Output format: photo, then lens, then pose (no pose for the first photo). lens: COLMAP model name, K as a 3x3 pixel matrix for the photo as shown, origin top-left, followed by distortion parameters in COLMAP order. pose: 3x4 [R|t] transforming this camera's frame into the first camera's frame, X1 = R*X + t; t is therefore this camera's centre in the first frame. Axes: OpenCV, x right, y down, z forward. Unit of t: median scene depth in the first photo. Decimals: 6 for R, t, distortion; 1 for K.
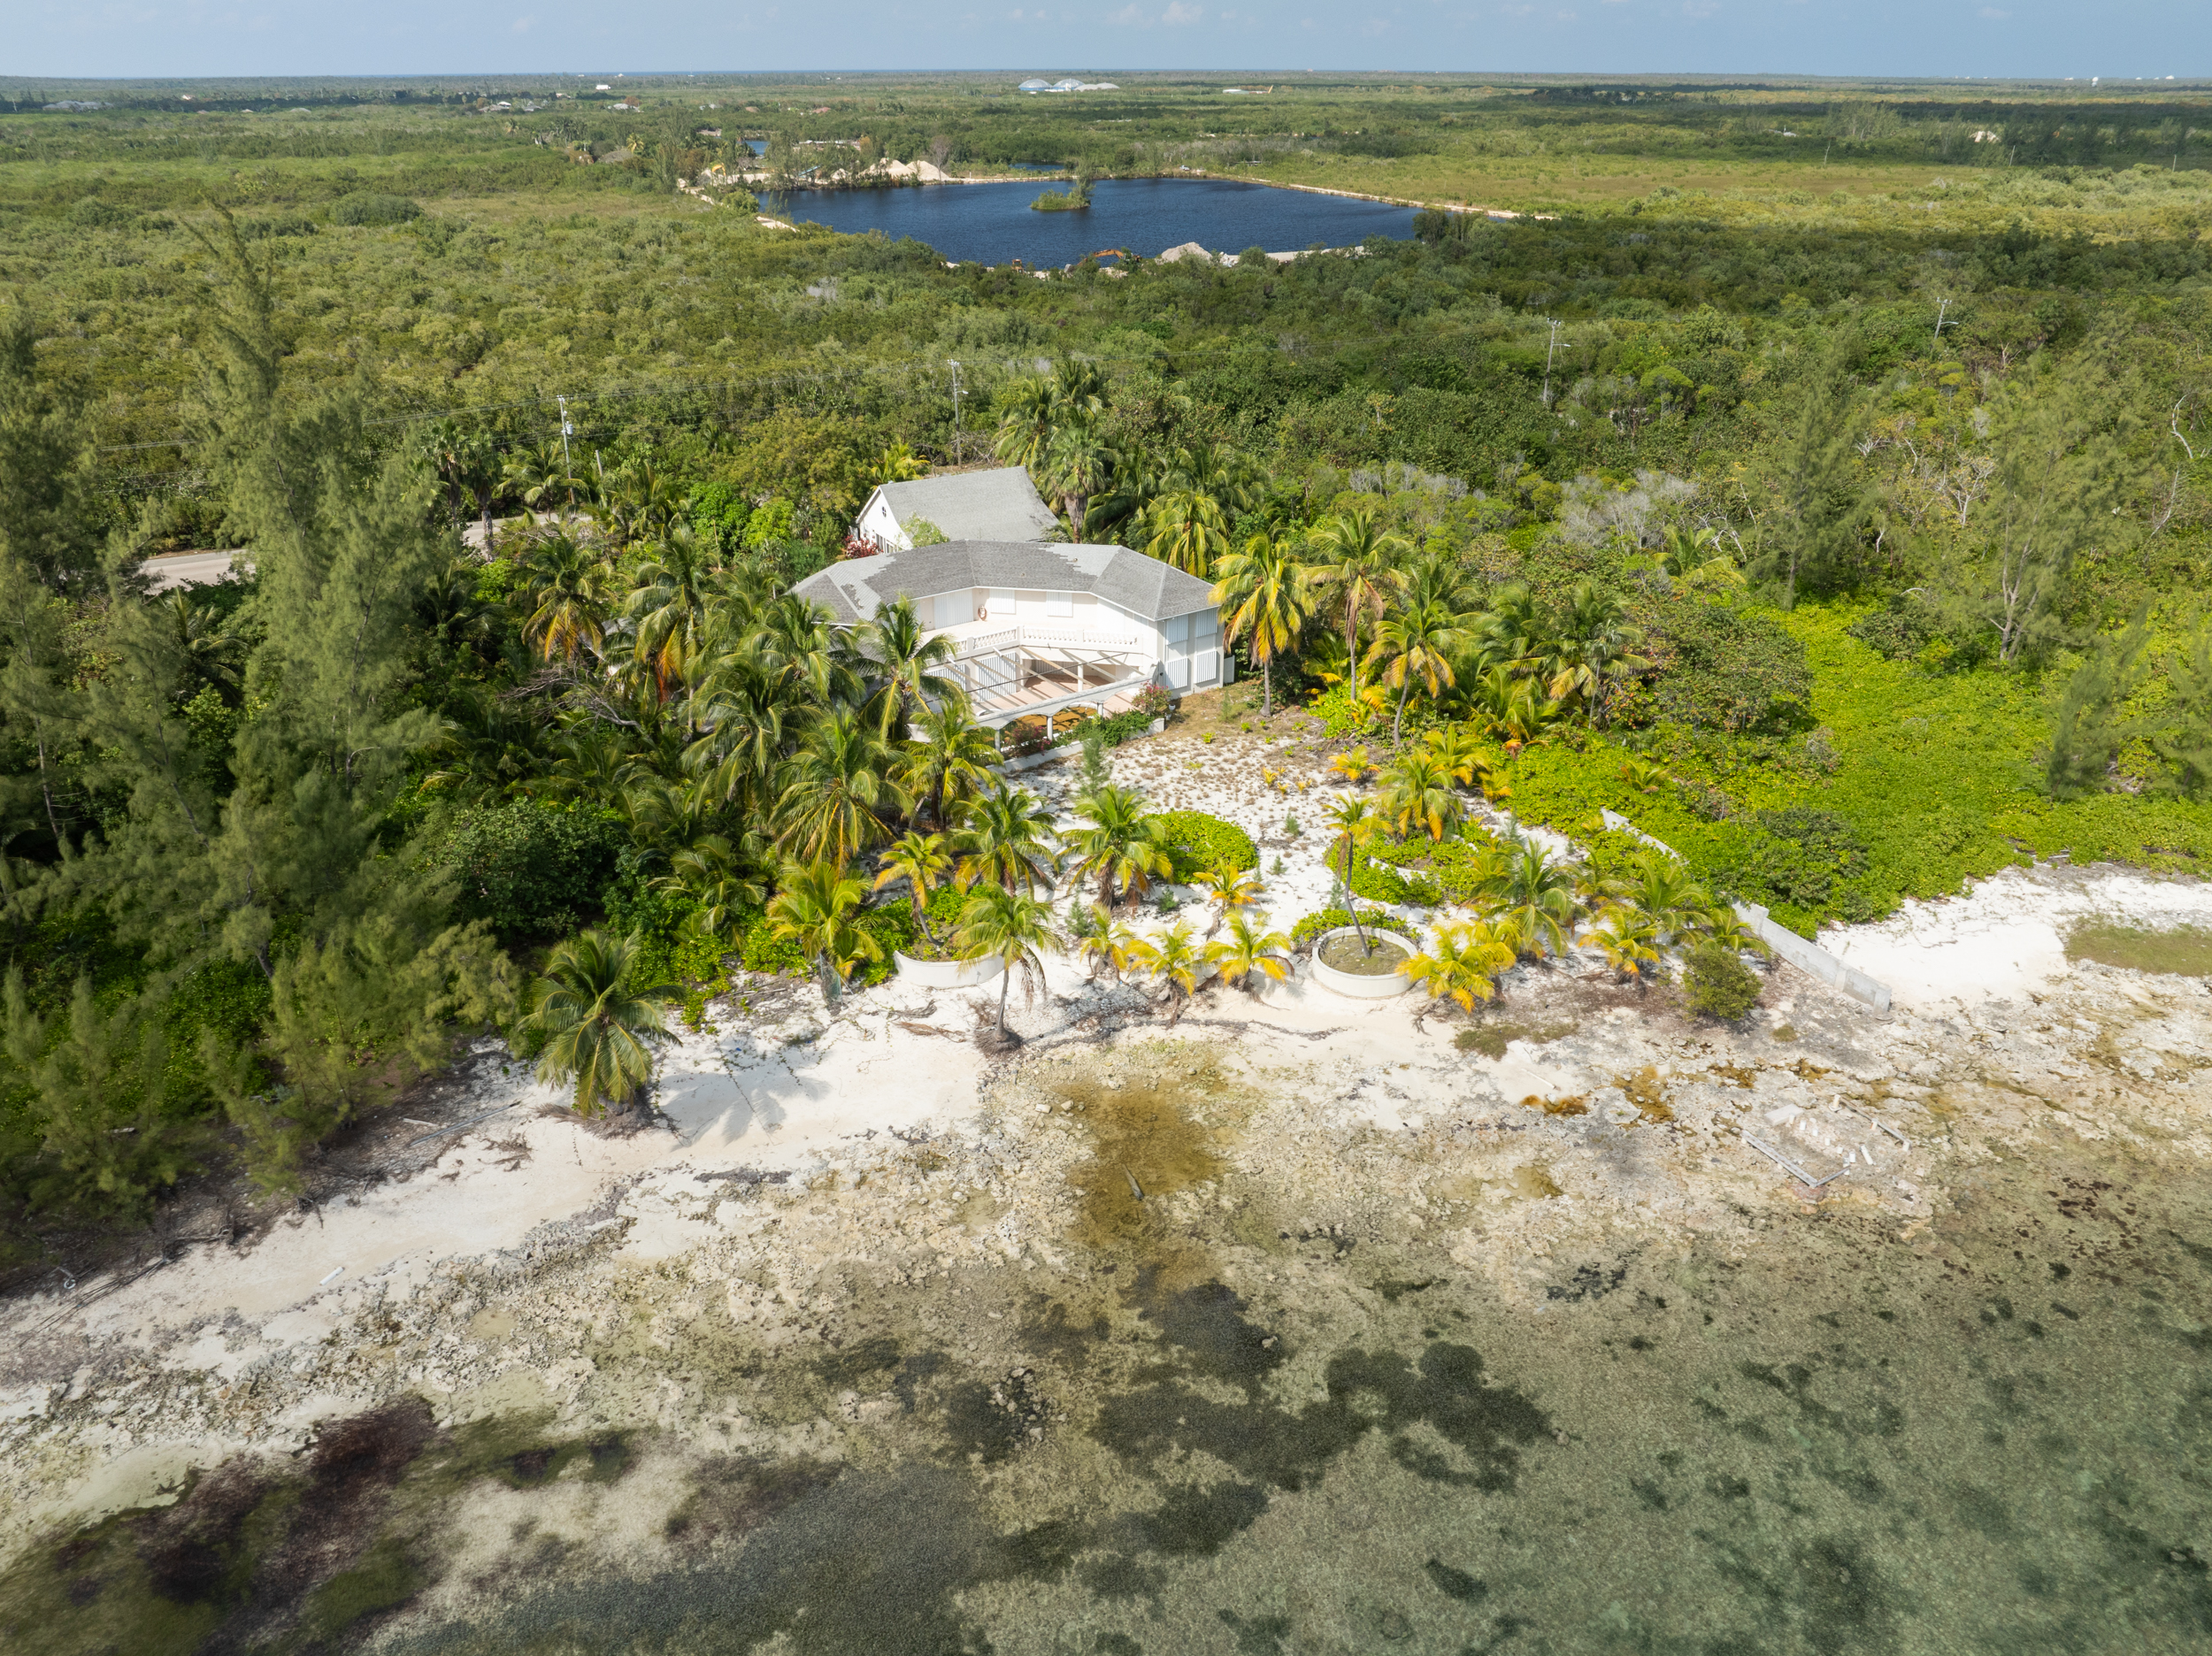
lens RADIAL K [[1655.4, 0, 1106.0], [0, 1655.4, 828.0], [0, 0, 1]] dist [-0.065451, 0.045680]
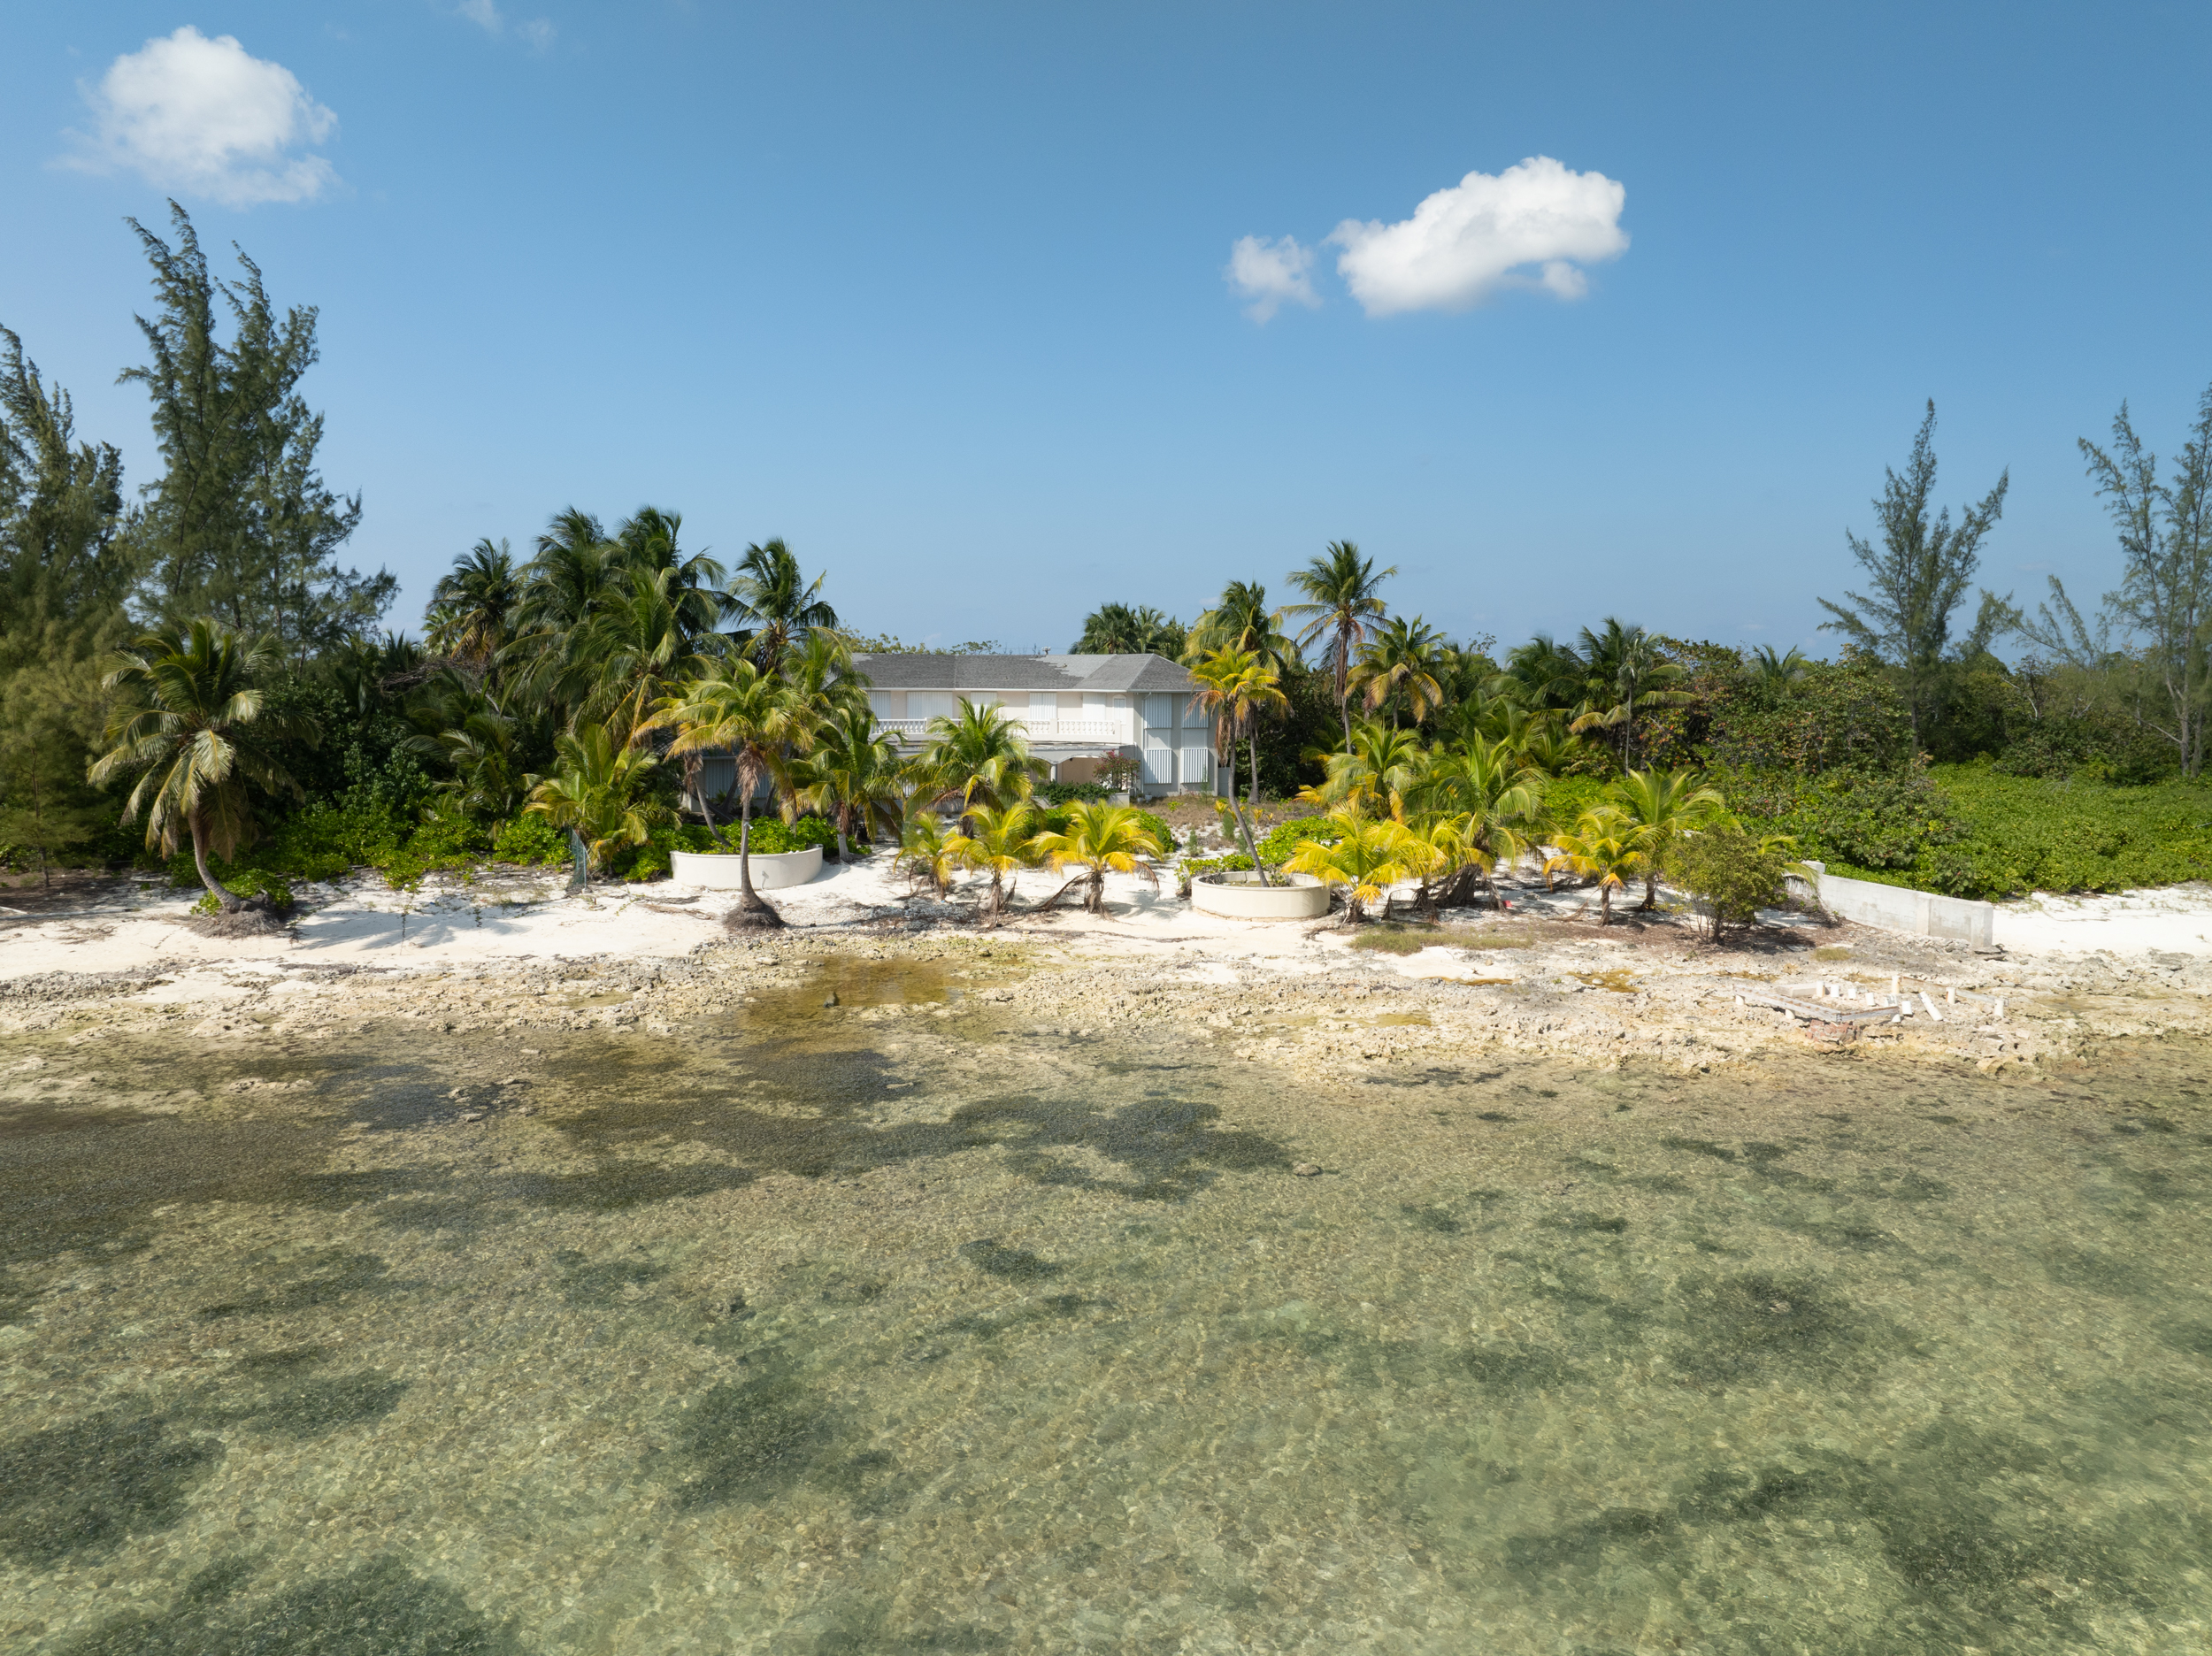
lens RADIAL K [[1605.4, 0, 1106.0], [0, 1605.4, 828.0], [0, 0, 1]] dist [-0.080419, 0.051645]
pose [[0.987881, 0.021565, -0.153705, 0.205931], [-0.073401, 0.937475, -0.340225, 0.321504], [0.136758, 0.347384, 0.927697, 0.303450]]
